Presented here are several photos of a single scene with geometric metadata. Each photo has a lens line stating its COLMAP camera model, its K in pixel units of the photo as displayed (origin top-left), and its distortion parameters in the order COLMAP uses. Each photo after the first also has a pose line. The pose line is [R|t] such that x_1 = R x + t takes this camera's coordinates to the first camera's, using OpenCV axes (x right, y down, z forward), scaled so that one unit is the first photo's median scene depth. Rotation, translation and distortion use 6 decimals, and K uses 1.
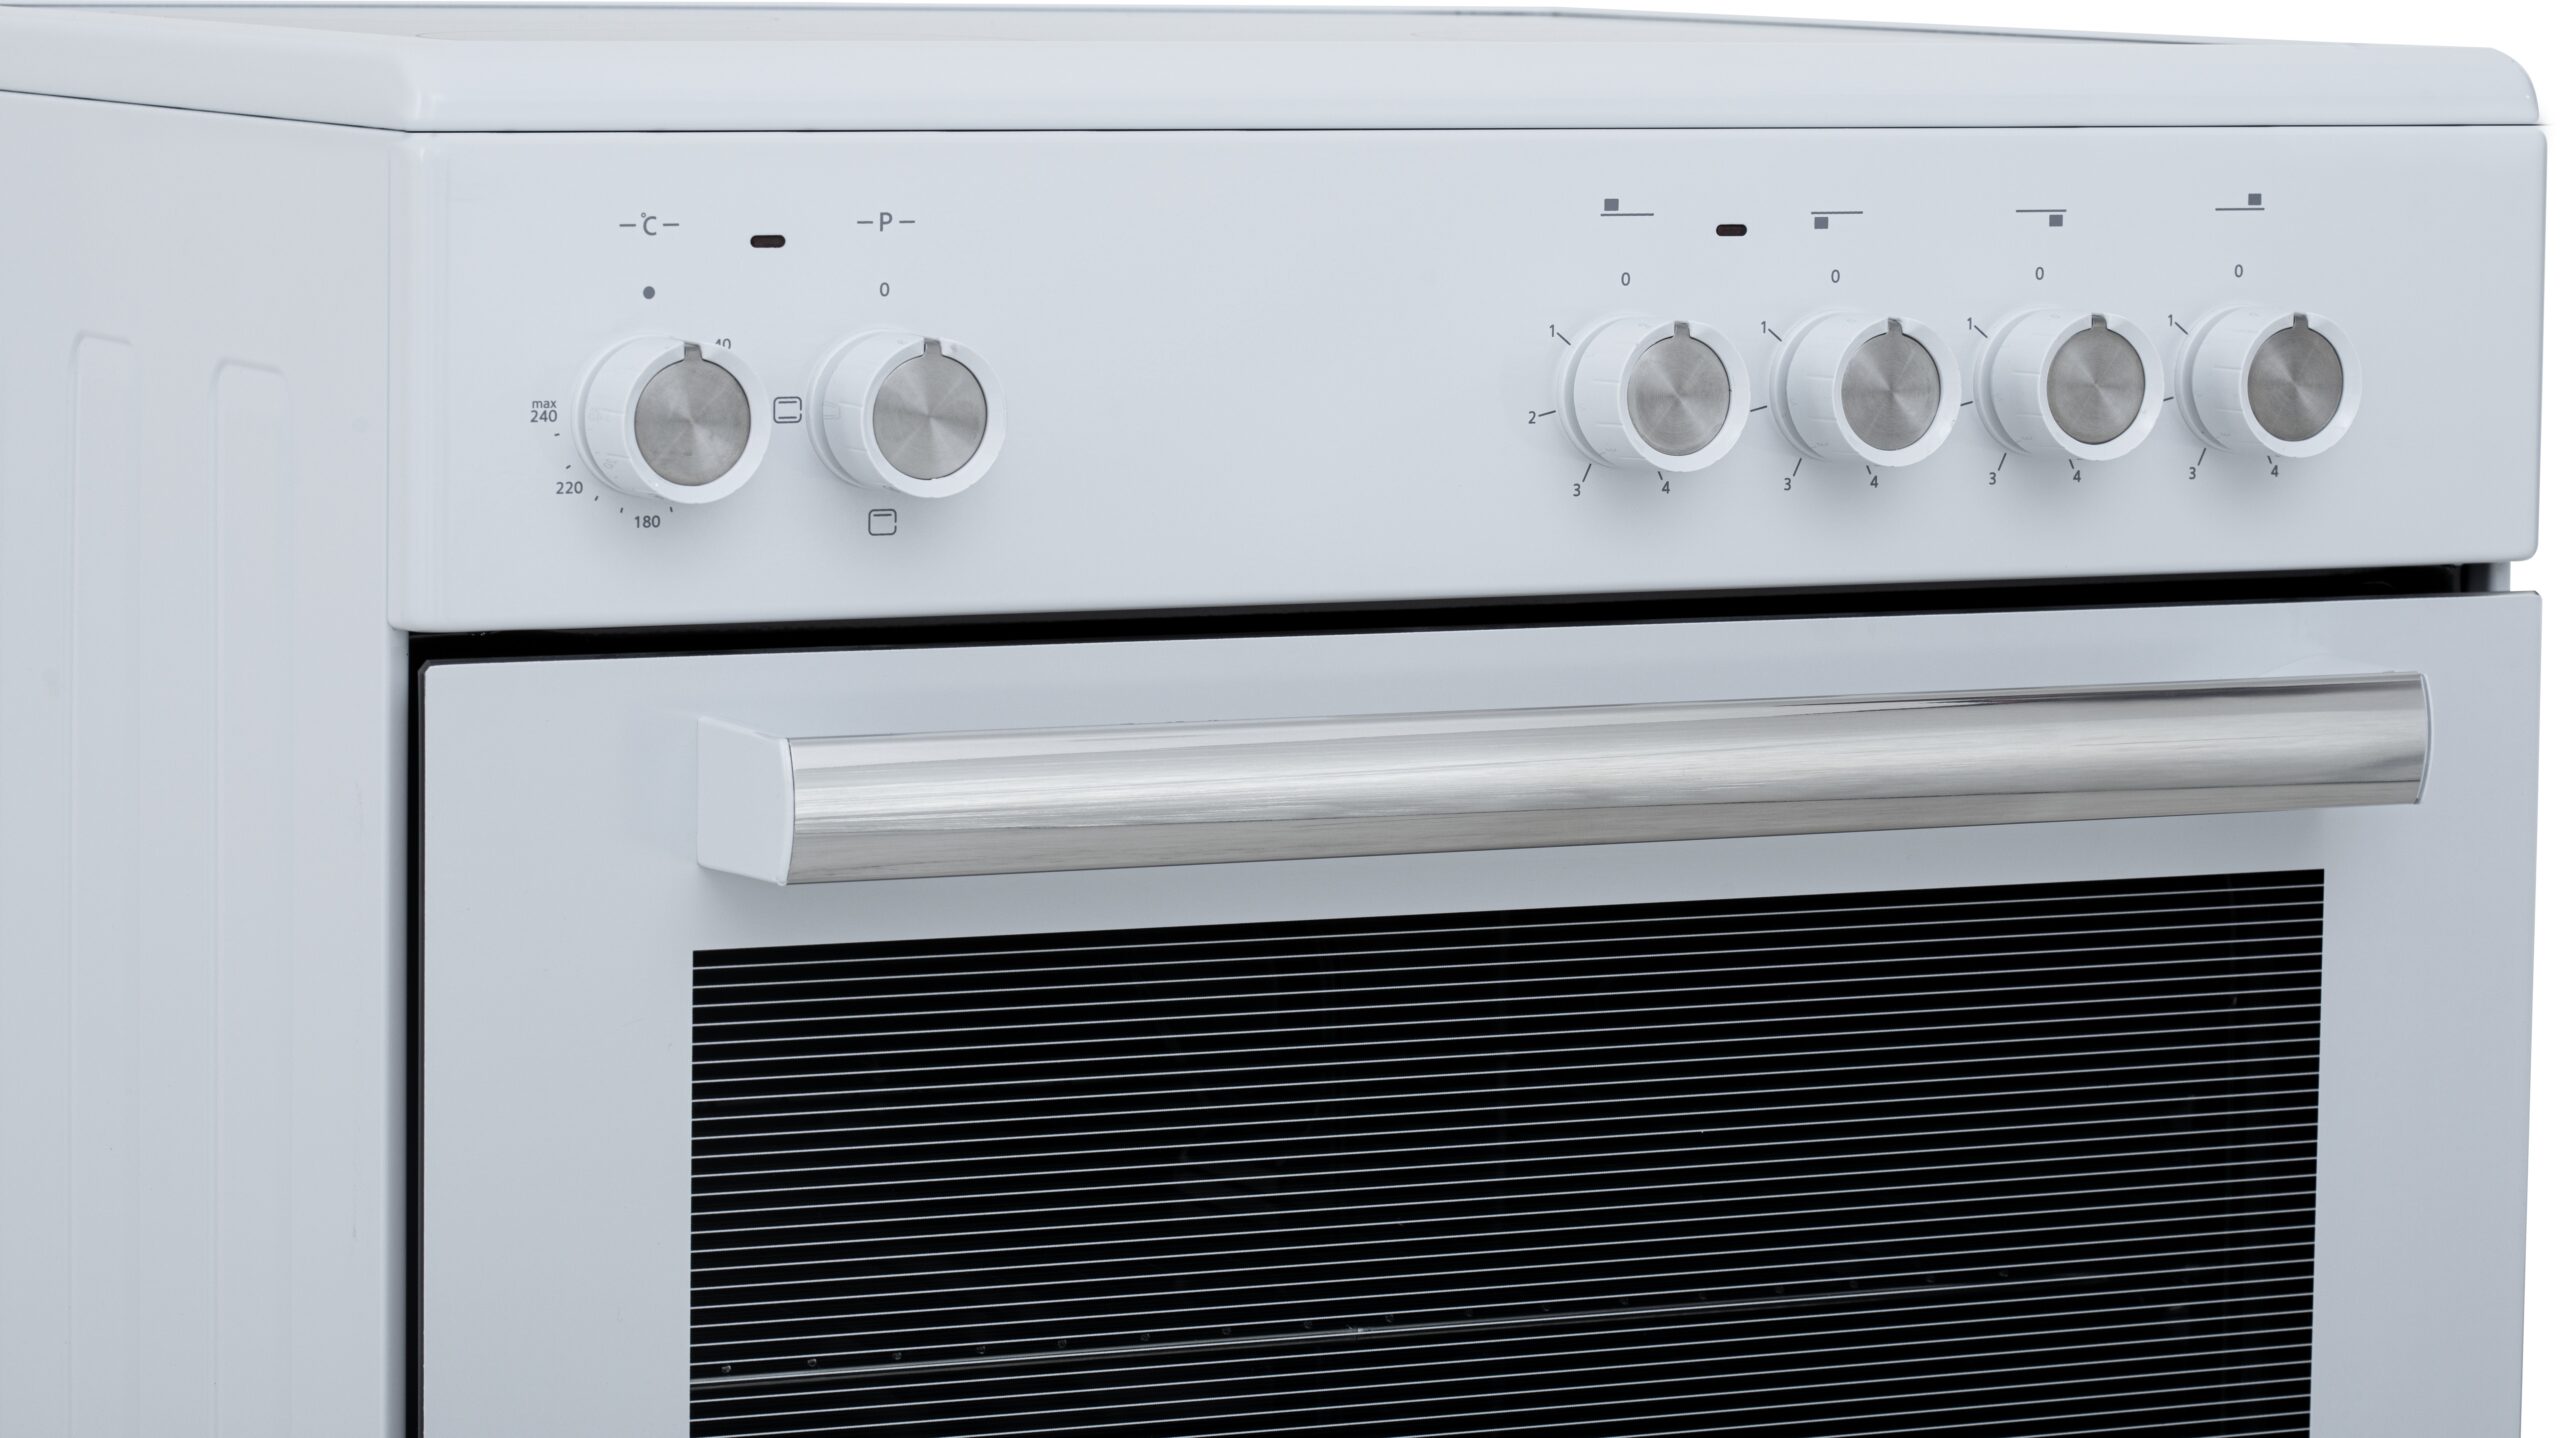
lens RADIAL K [[7836.7, 0, 1281.2], [0, 7836.7, 729.5], [0, 0, 1]] dist [-0.069143, 0.000000]
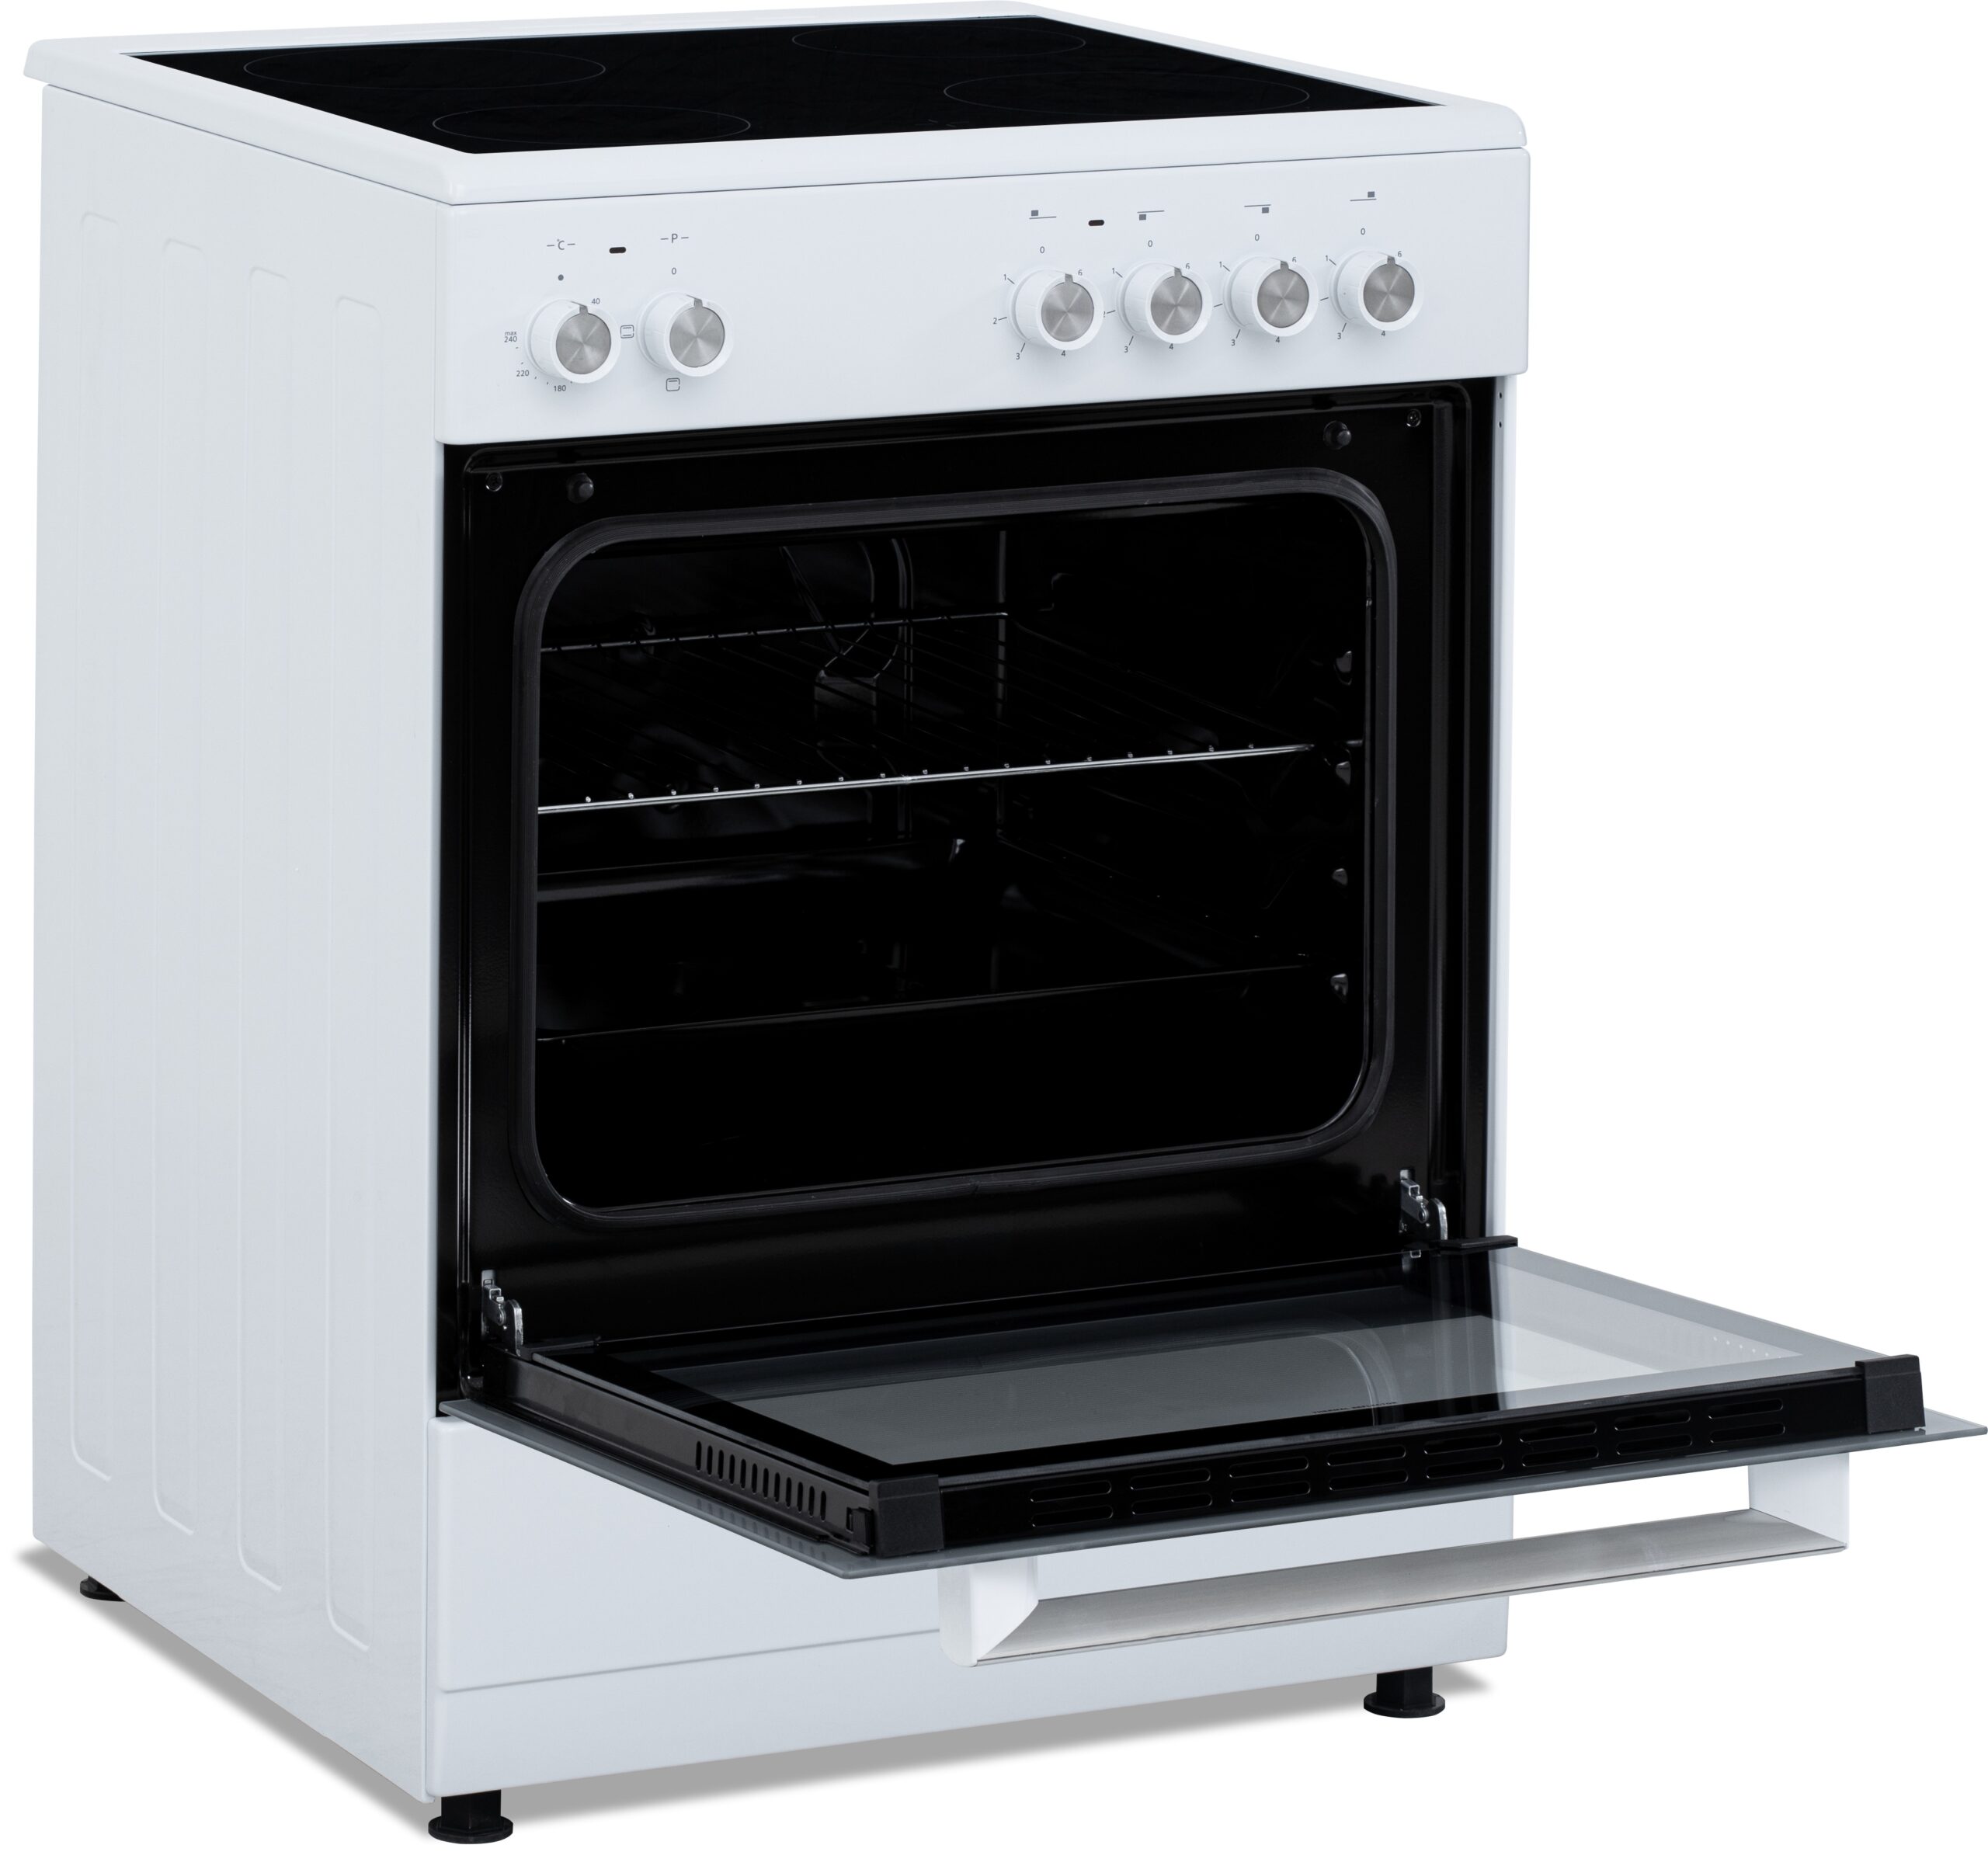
lens RADIAL K [[9576.5, 0, 993.4], [0, 9576.5, 924.6], [0, 0, 1]] dist [-0.174026, 0.000000]
pose [[0.999915, -0.003123, 0.012644, 0.000537], [0.001879, 0.995256, 0.097273, -0.128910], [-0.012888, -0.097241, 0.995177, -1.493182]]
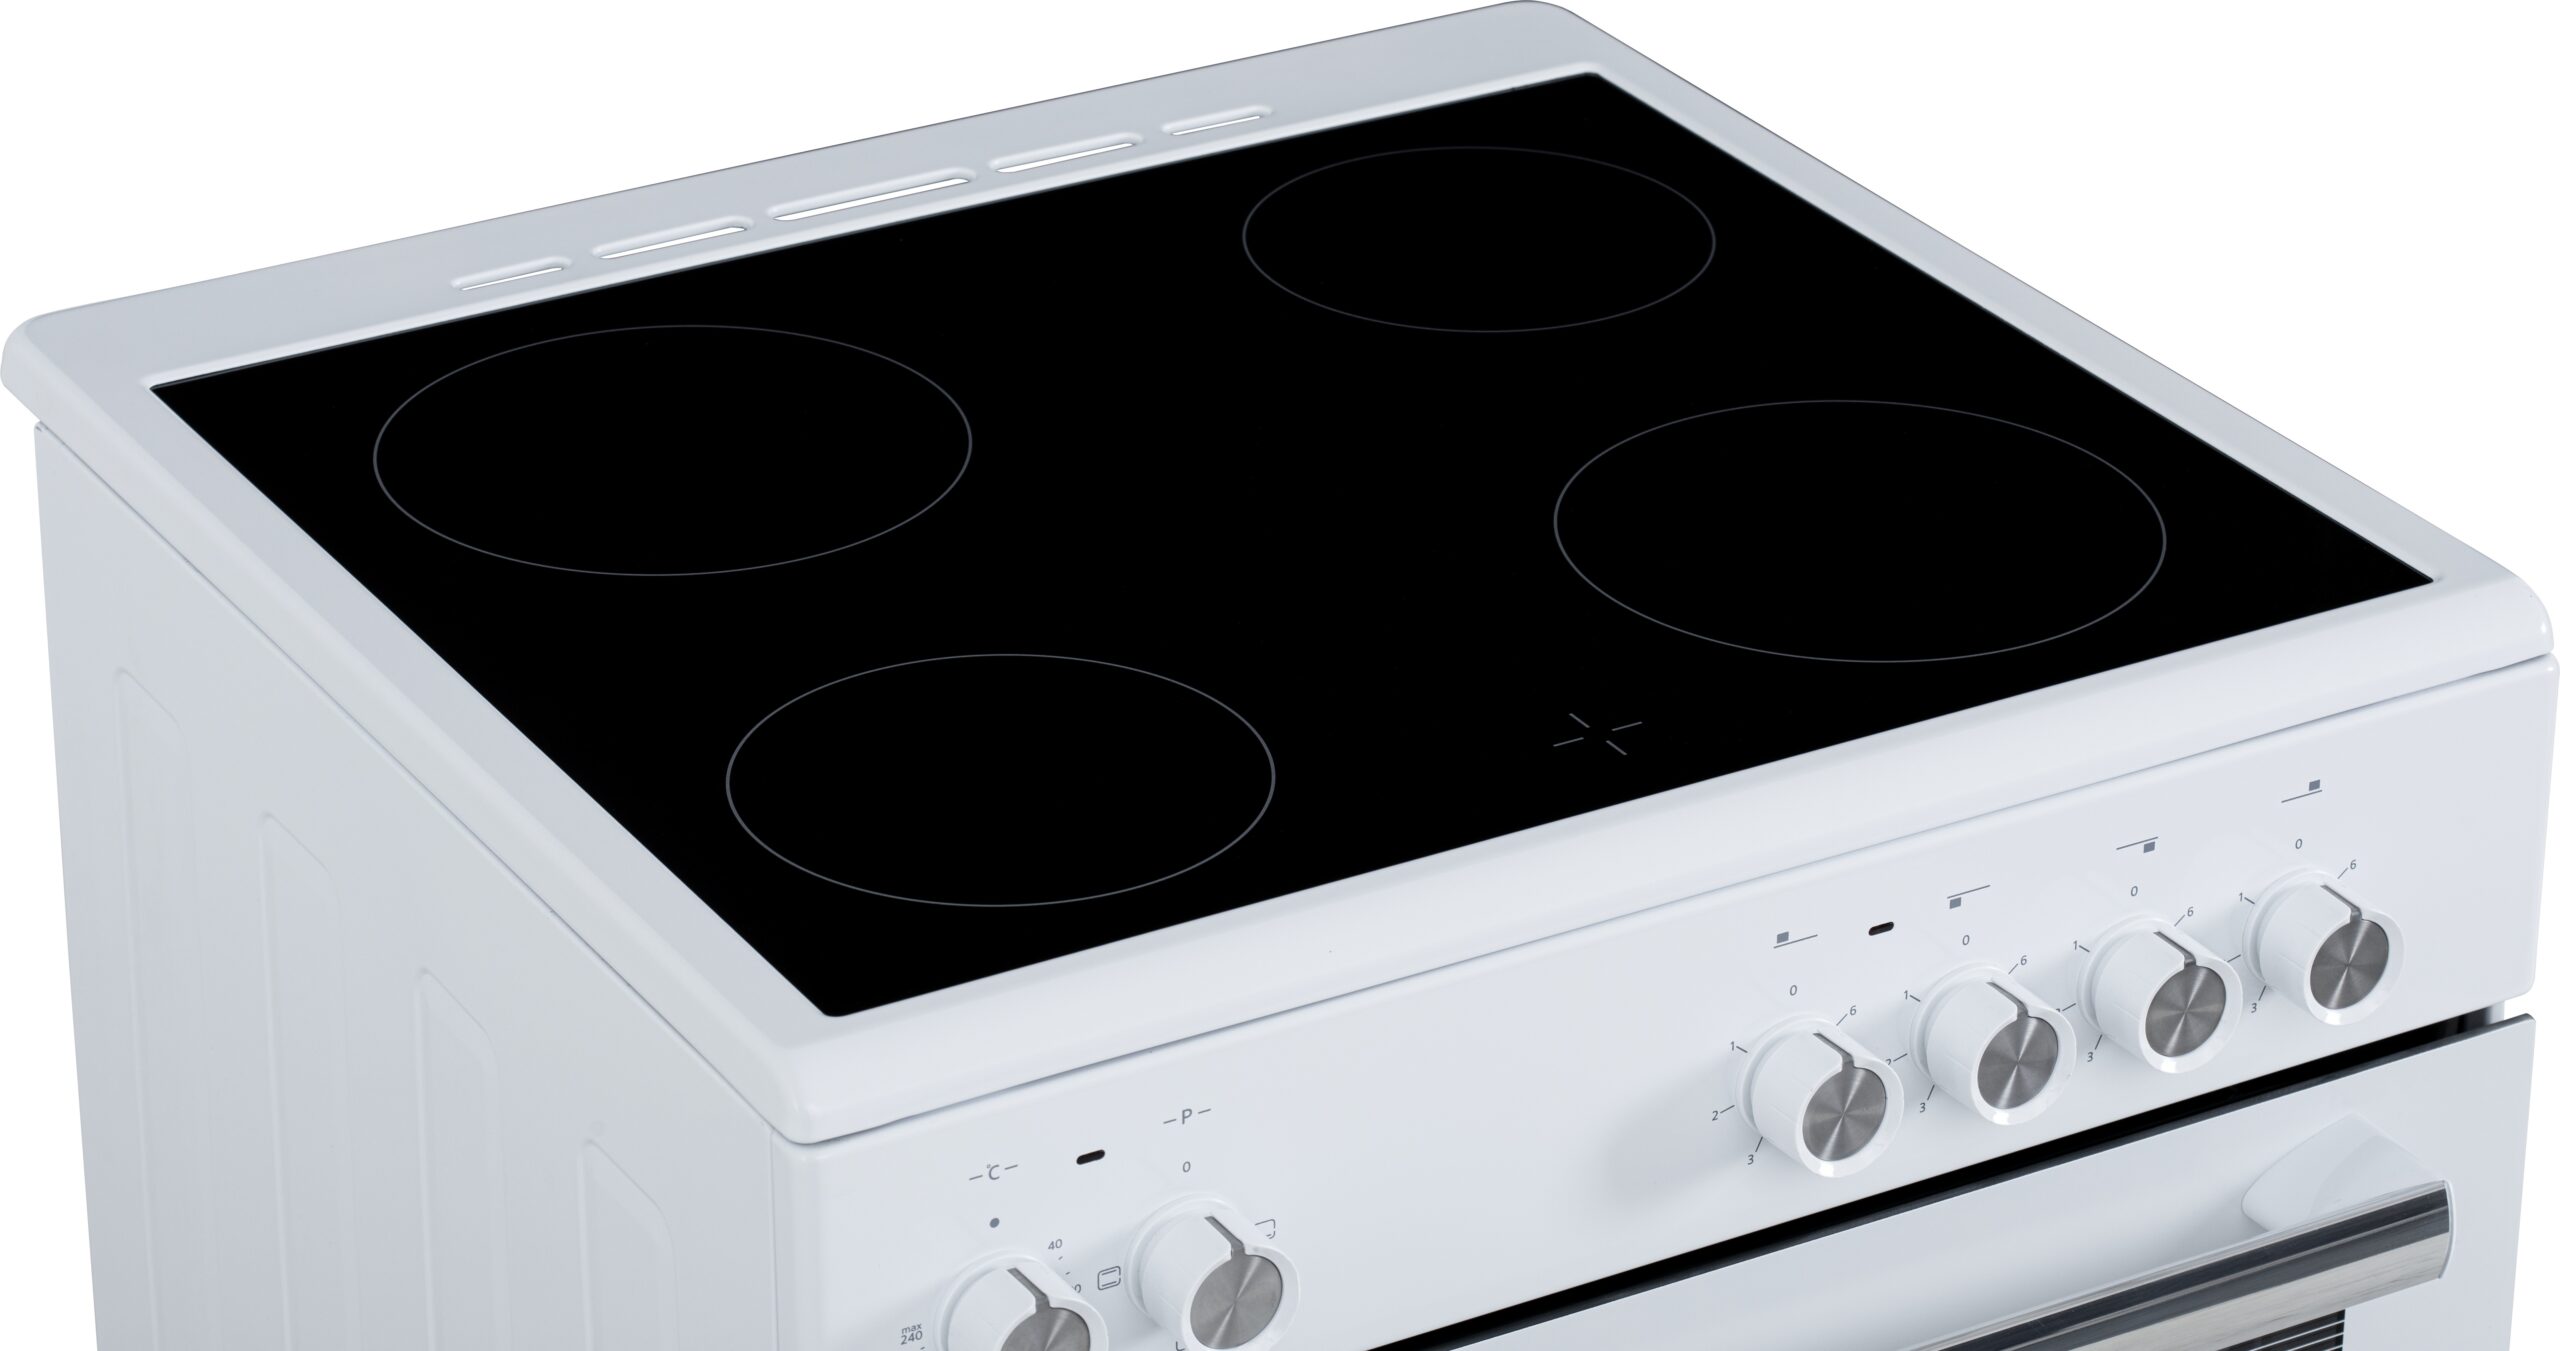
lens RADIAL K [[7493.0, 0, 1279.8], [0, 7493.0, 676.0], [0, 0, 1]] dist [-0.084680, 0.000000]
pose [[0.997705, -0.042210, 0.052952, -0.092597], [0.021118, 0.936907, 0.348941, -0.511943], [-0.064340, -0.347022, 0.935647, -0.015283]]
